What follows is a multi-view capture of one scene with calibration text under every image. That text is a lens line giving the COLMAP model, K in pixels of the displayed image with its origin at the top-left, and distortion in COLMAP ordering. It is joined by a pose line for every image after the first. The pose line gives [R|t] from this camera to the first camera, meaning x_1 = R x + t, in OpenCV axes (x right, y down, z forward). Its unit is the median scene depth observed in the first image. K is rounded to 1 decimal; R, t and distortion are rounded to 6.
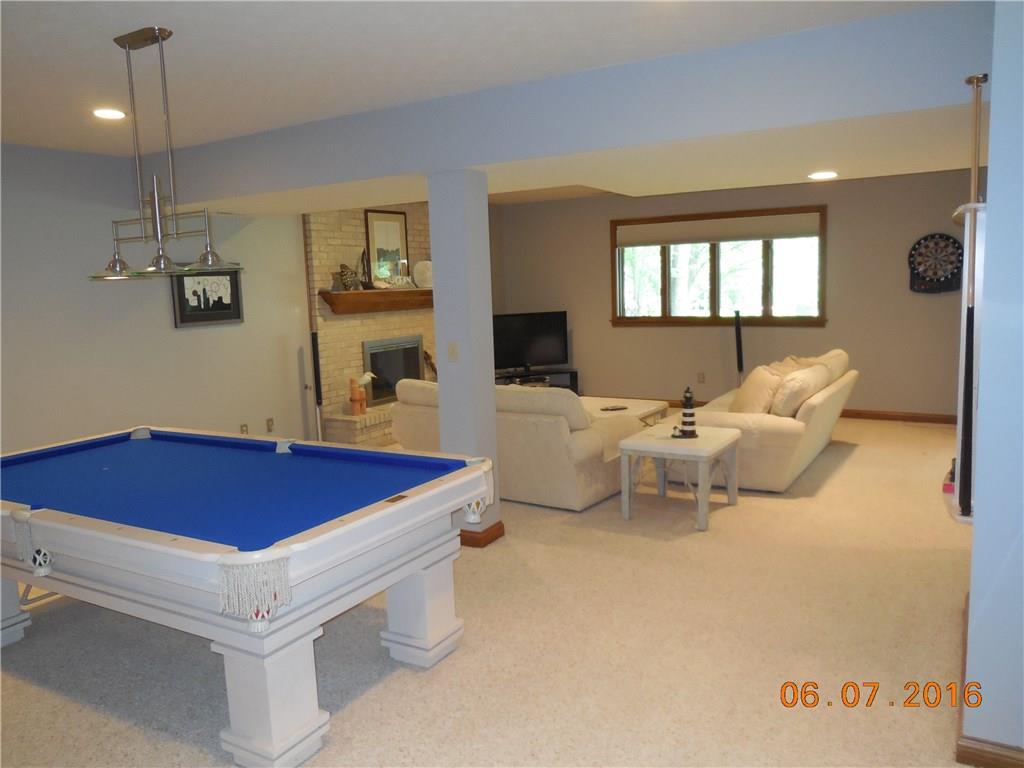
lens RADIAL K [[777.9, 0, 511.3], [0, 777.9, 373.6], [0, 0, 1]] dist [-0.010704, 0.004863]
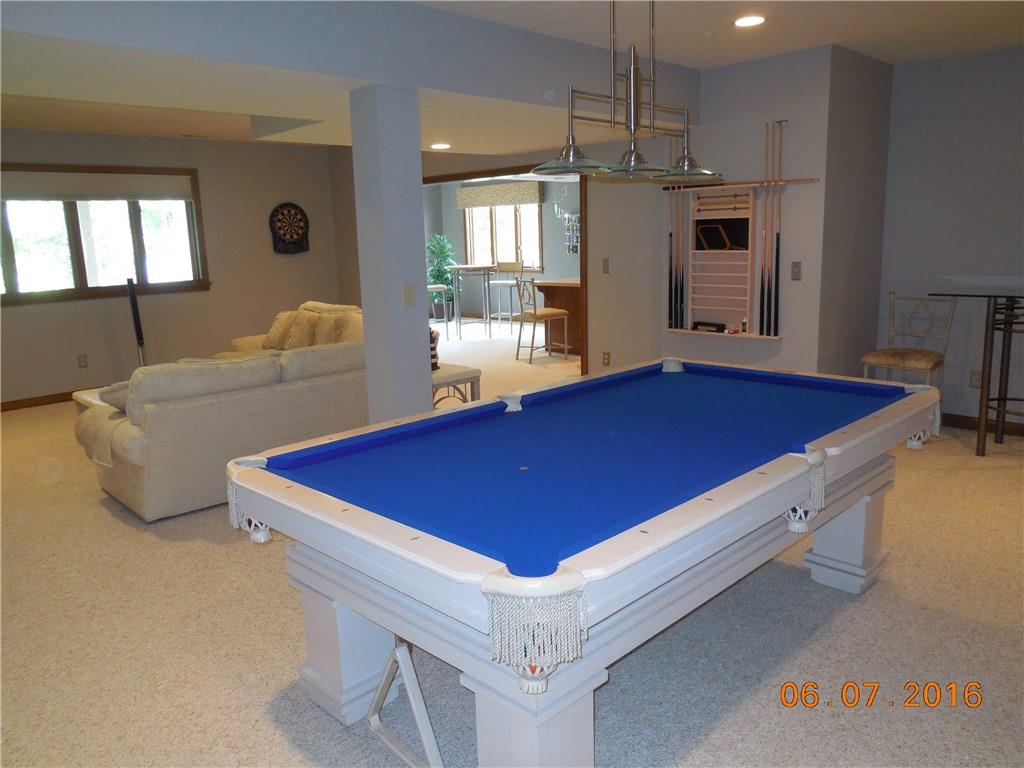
lens RADIAL K [[777.9, 0, 511.3], [0, 777.9, 373.6], [0, 0, 1]] dist [-0.010704, 0.004863]
pose [[0.252638, -0.151062, 0.955696, -0.489930], [0.140340, 0.983013, 0.118281, -0.017890], [-0.957329, 0.104240, 0.269546, 0.367426]]
